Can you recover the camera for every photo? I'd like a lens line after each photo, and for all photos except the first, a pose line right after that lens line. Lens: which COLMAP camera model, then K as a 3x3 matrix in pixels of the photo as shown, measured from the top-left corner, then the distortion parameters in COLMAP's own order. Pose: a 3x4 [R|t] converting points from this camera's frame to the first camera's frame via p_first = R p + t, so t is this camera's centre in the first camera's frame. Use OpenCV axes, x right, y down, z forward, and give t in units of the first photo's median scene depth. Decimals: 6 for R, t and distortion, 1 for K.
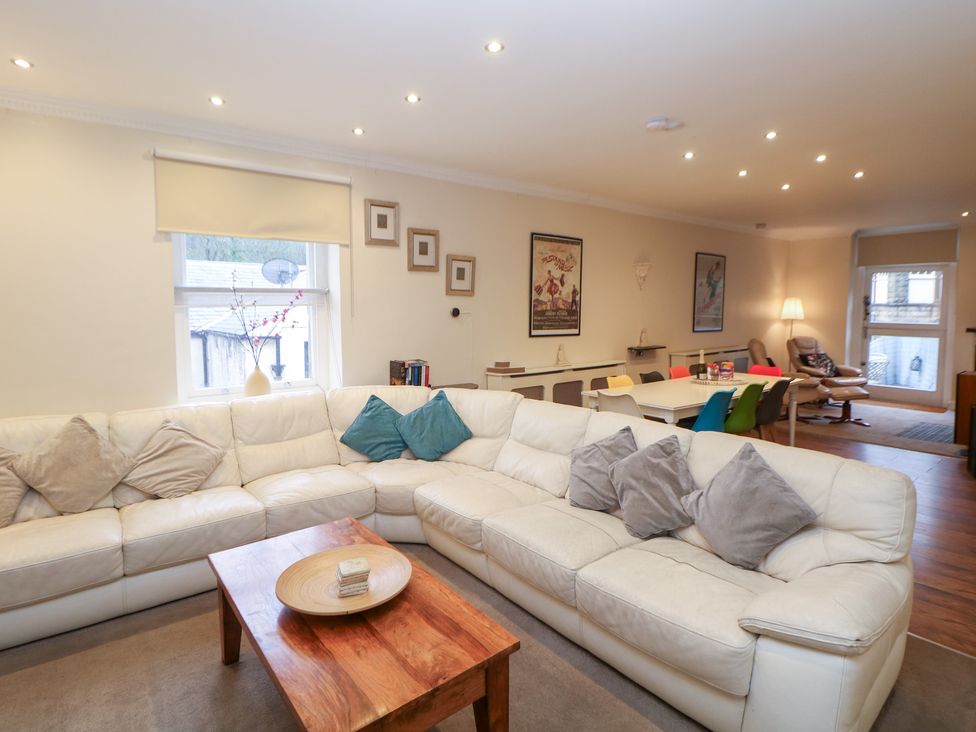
lens RADIAL K [[518.8, 0, 499.7], [0, 518.8, 338.3], [0, 0, 1]] dist [0.002104, -0.015702]
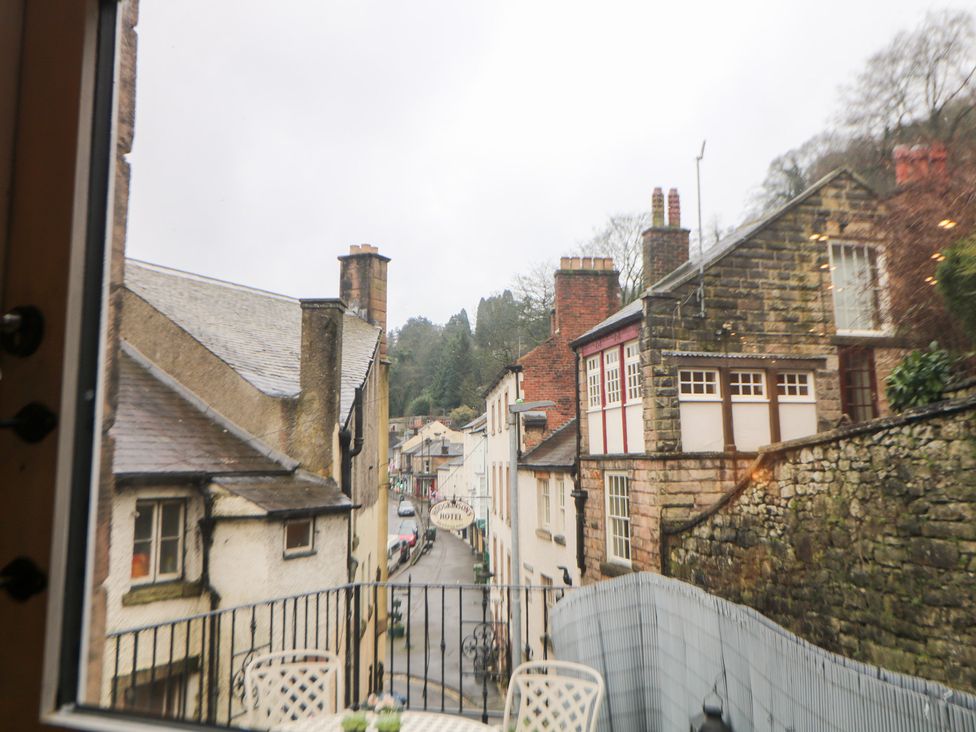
lens RADIAL K [[854.9, 0, 490.1], [0, 854.9, 324.3], [0, 0, 1]] dist [-0.004986, -0.002516]
pose [[0.904190, 0.052498, 0.423892, 0.820761], [0.044102, 0.975639, -0.214903, -0.060888], [-0.424847, 0.213008, 0.879848, 1.003660]]
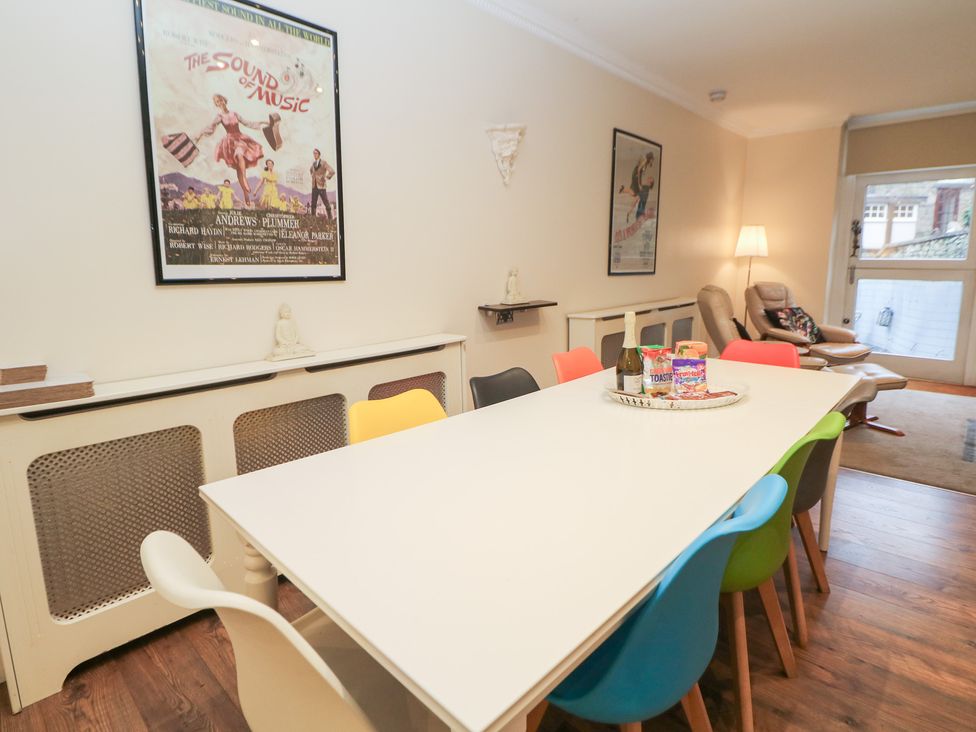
lens RADIAL K [[518.8, 0, 499.7], [0, 518.8, 338.3], [0, 0, 1]] dist [0.002104, -0.015702]
pose [[0.988581, -0.029403, 0.147792, 0.169278], [0.016505, 0.996006, 0.087750, 0.004811], [-0.149782, -0.084308, 0.985118, 0.452743]]
